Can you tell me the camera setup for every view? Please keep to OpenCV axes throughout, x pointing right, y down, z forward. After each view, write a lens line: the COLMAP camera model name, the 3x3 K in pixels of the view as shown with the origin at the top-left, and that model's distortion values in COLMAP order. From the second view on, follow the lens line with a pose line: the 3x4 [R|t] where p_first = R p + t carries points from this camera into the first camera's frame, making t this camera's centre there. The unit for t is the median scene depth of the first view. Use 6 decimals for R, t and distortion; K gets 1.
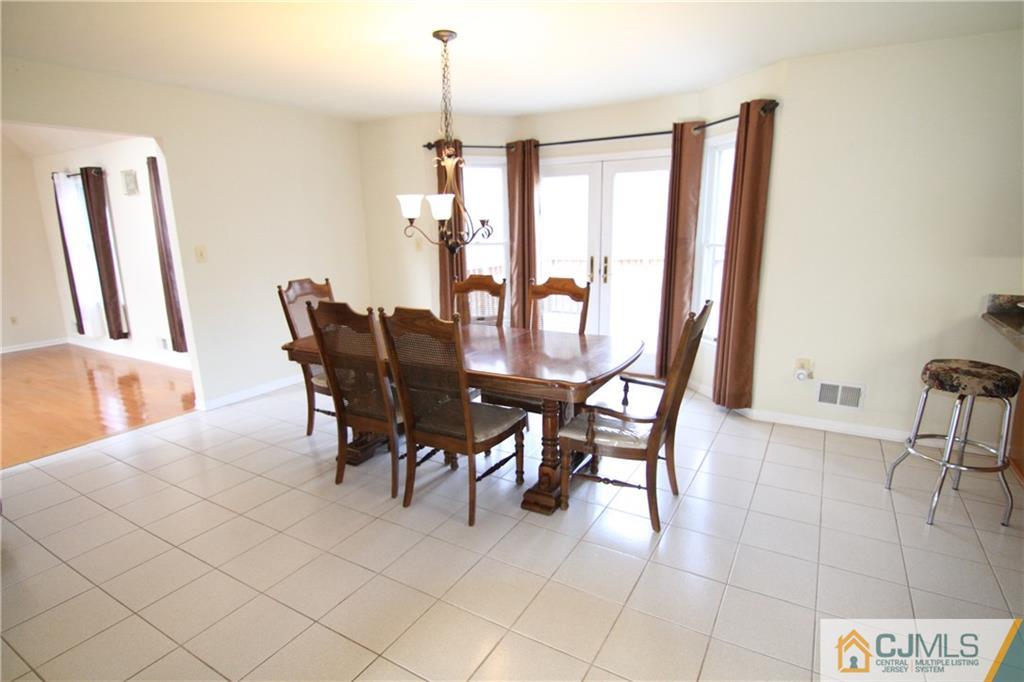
lens RADIAL K [[528.5, 0, 521.5], [0, 528.5, 352.8], [0, 0, 1]] dist [0.000139, -0.016917]
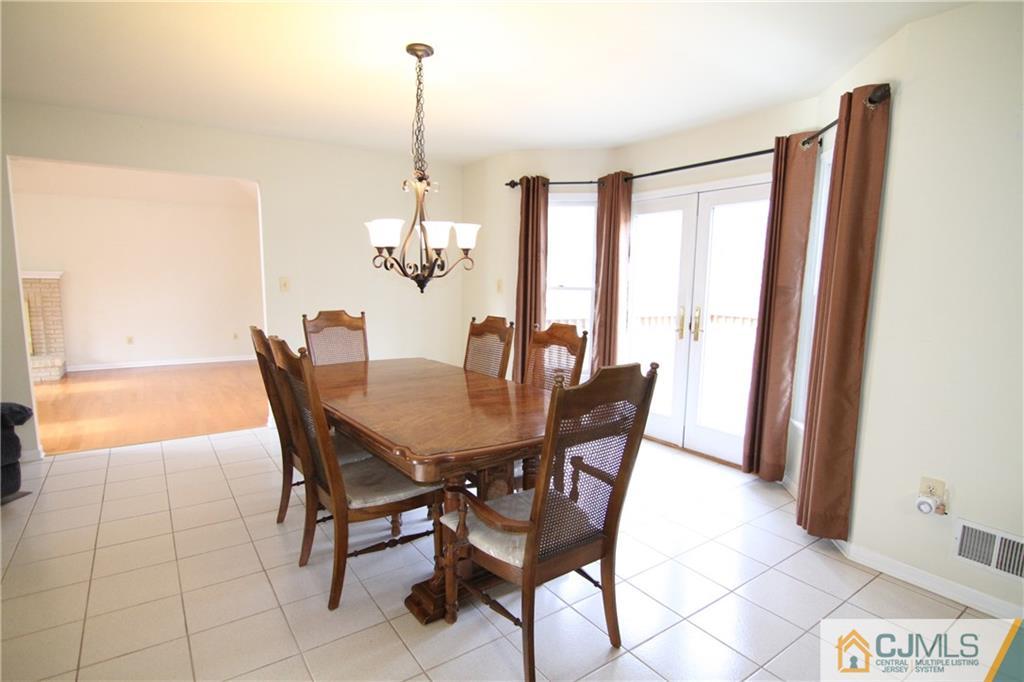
lens RADIAL K [[528.5, 0, 521.5], [0, 528.5, 352.8], [0, 0, 1]] dist [0.000139, -0.016917]
pose [[0.911446, 0.085493, -0.402439, 0.286013], [-0.125298, 0.989386, -0.073594, -0.026245], [0.391876, 0.117502, 0.912484, 0.200039]]
